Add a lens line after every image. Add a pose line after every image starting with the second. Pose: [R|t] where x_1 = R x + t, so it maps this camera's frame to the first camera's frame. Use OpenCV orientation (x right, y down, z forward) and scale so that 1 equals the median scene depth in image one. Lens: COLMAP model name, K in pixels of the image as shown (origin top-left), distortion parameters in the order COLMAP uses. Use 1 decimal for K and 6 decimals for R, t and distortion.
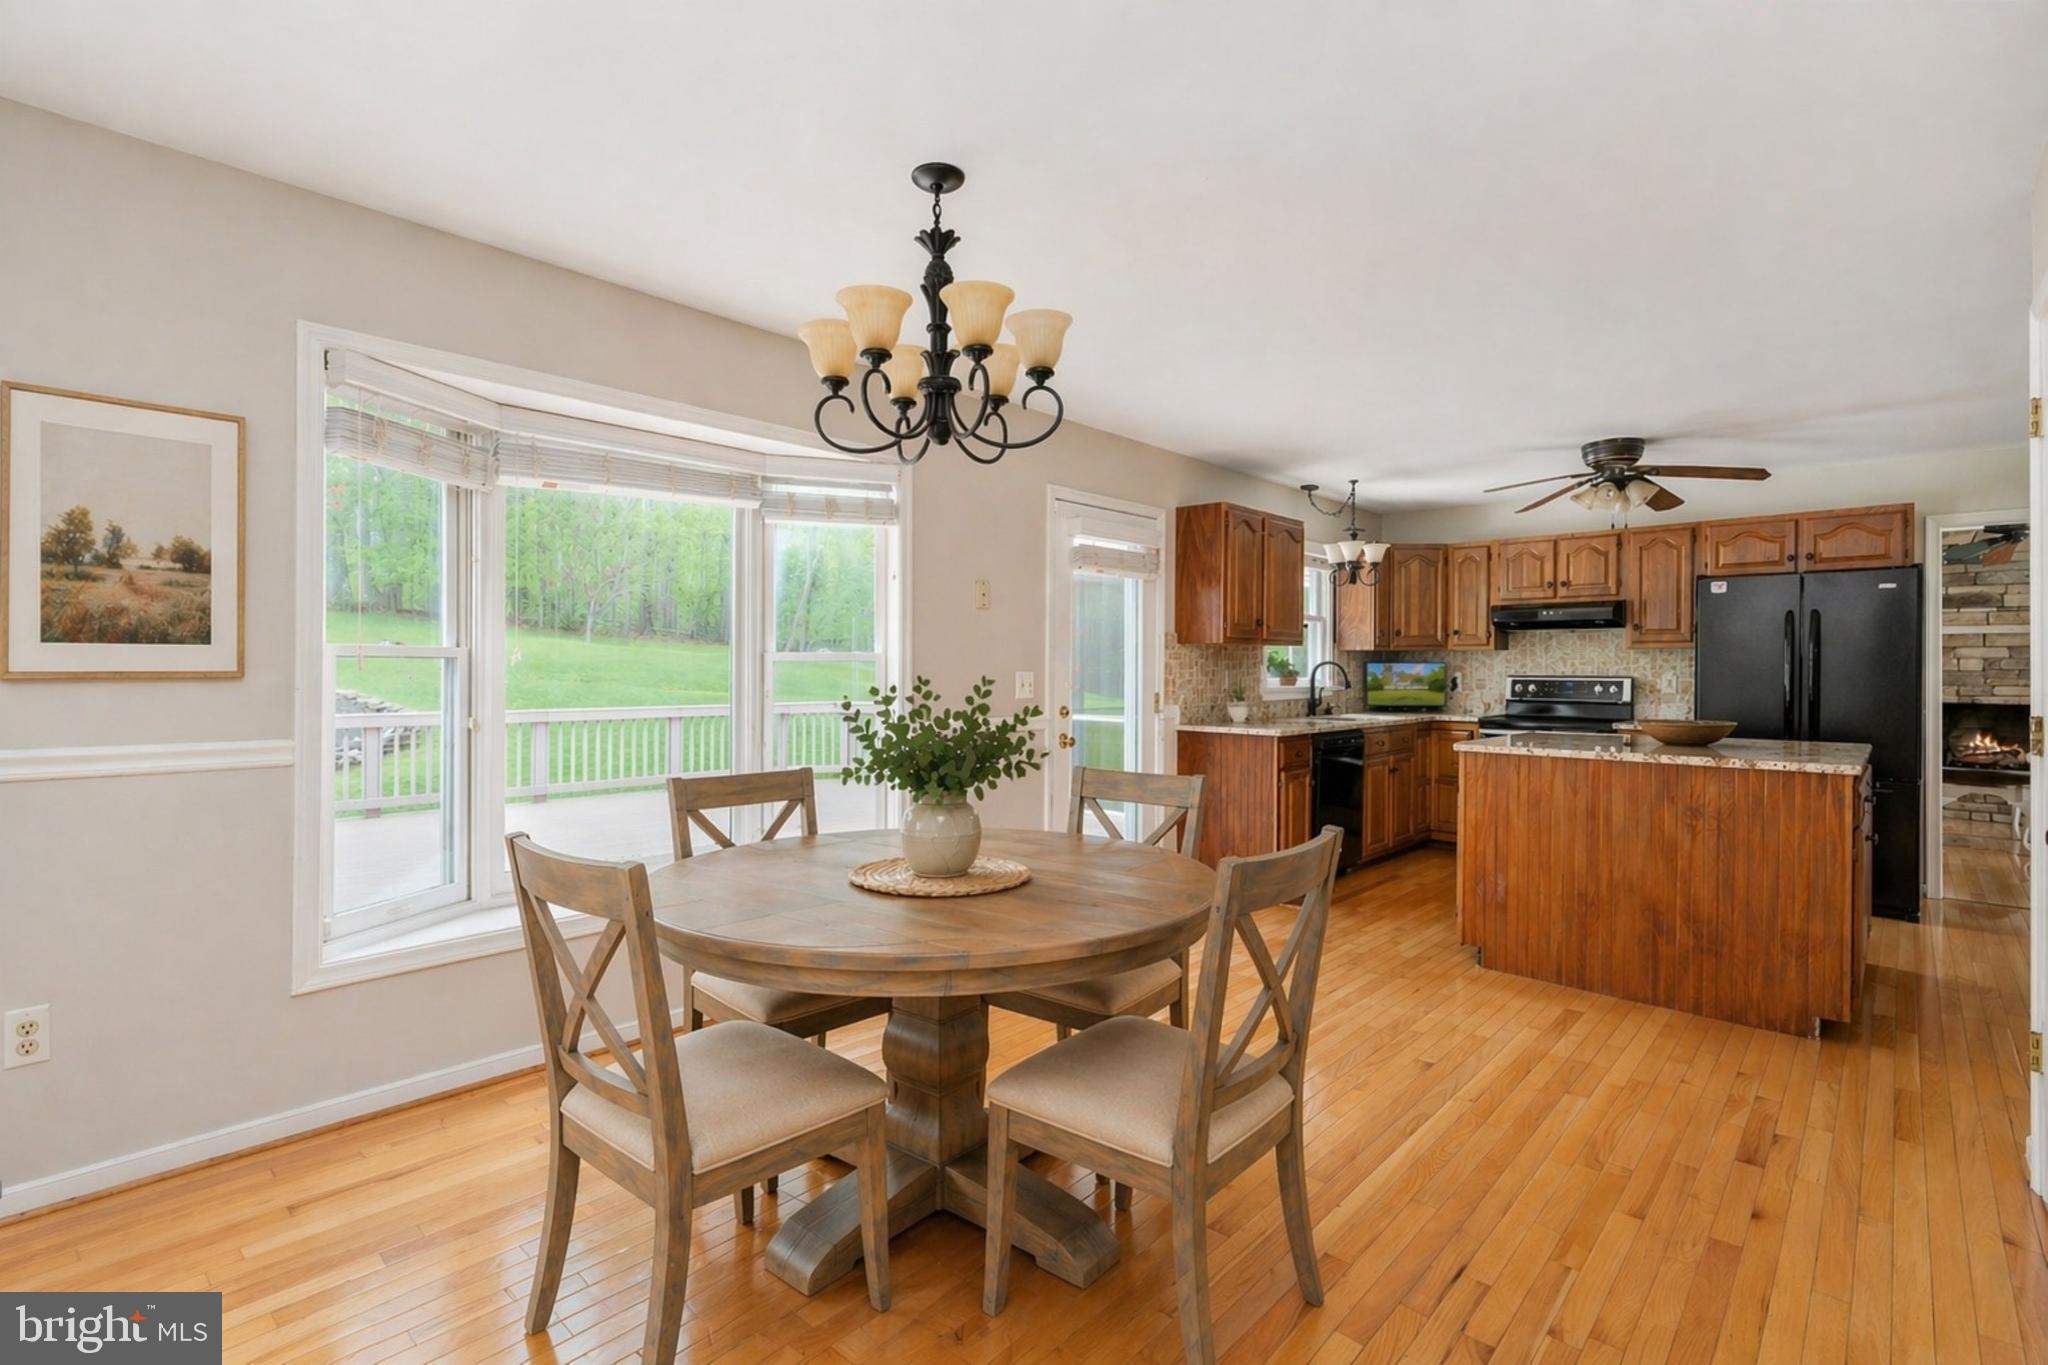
lens RADIAL K [[904.8, 0, 1027.4], [0, 904.8, 676.6], [0, 0, 1]] dist [0.001340, -0.000117]
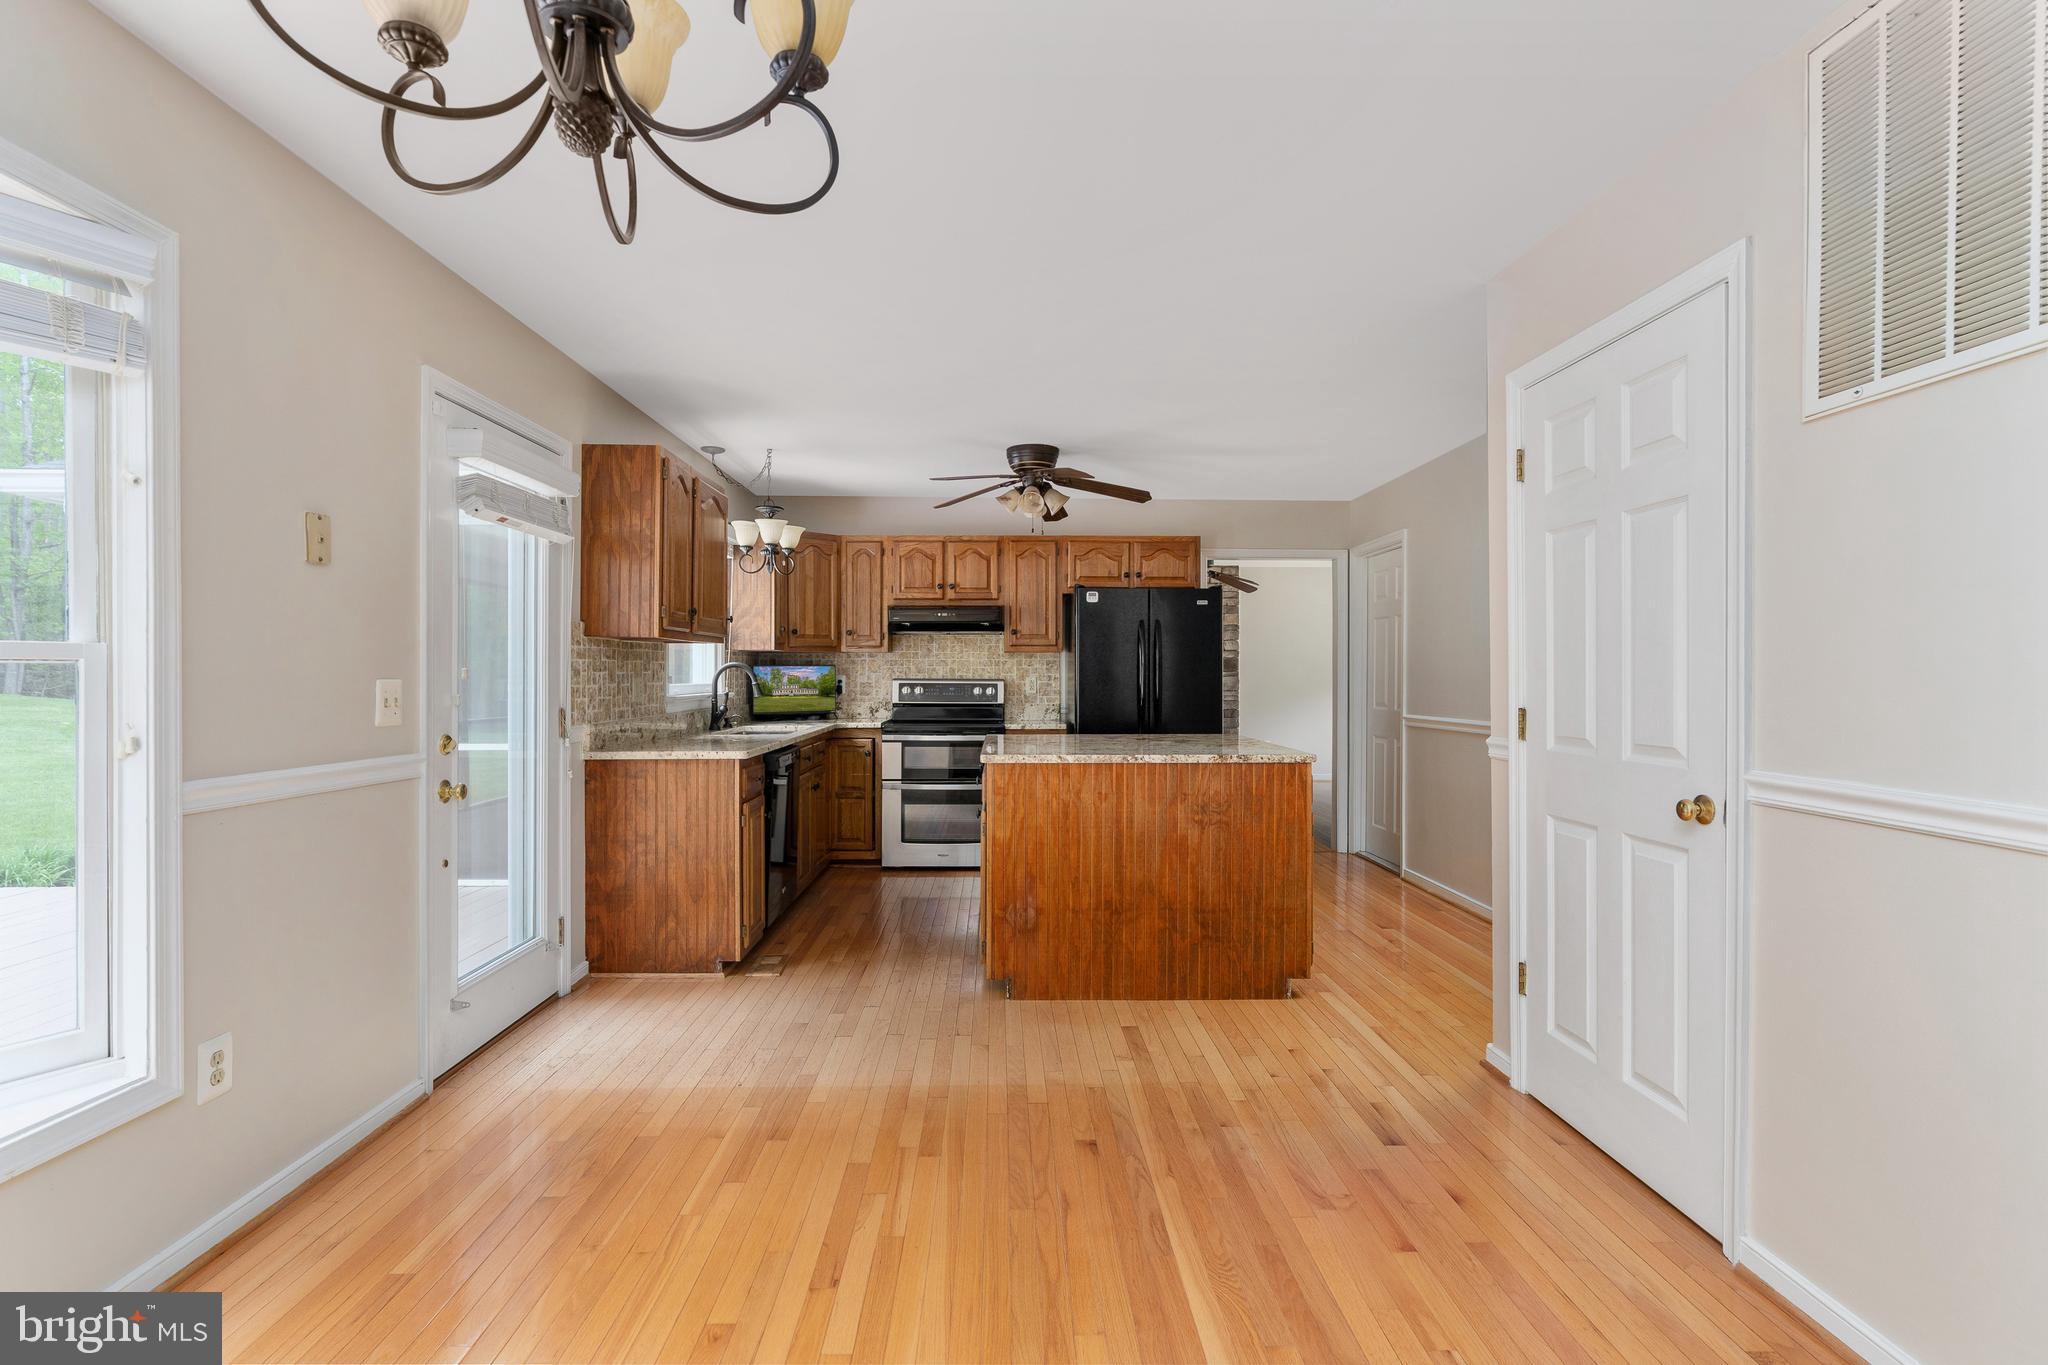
lens RADIAL K [[966.8, 0, 1024.0], [0, 966.8, 682.5], [0, 0, 1]] dist [-0.001889, 0.000148]
pose [[0.701329, -0.010339, 0.712763, -0.141139], [0.008181, 0.999946, 0.006455, -0.003182], [-0.712791, 0.001304, 0.701375, 0.246384]]
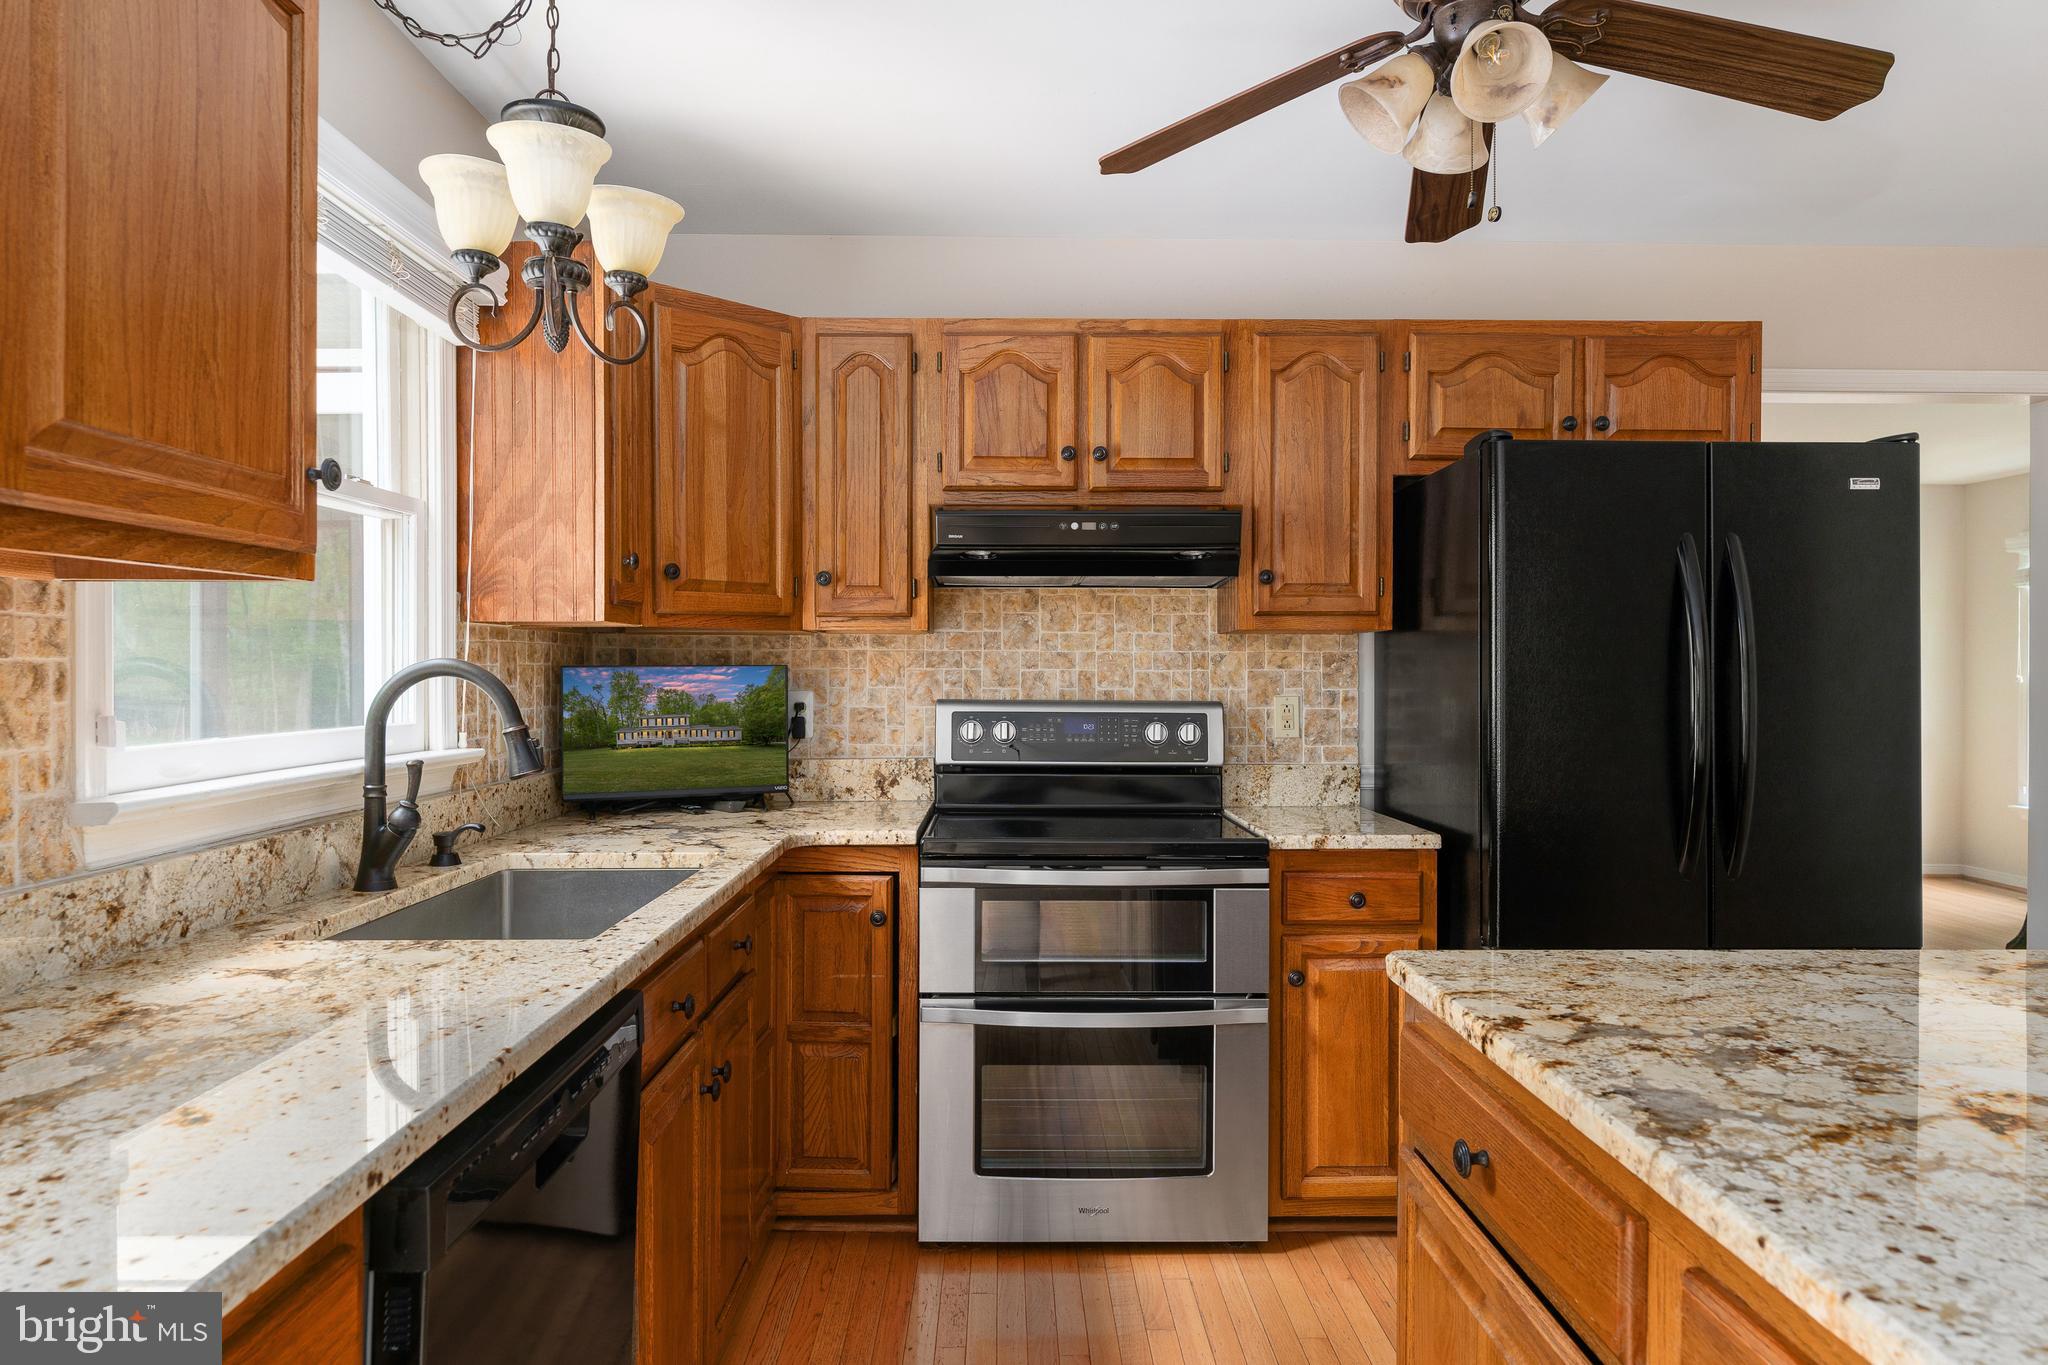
lens RADIAL K [[1236.8, 0, 1024.0], [0, 1236.8, 682.5], [0, 0, 1]] dist [-0.001448, 0.000013]
pose [[0.707711, -0.009174, 0.706442, 0.264711], [0.006896, 0.999958, 0.006077, -0.014930], [-0.706468, 0.000571, 0.707745, 0.832017]]
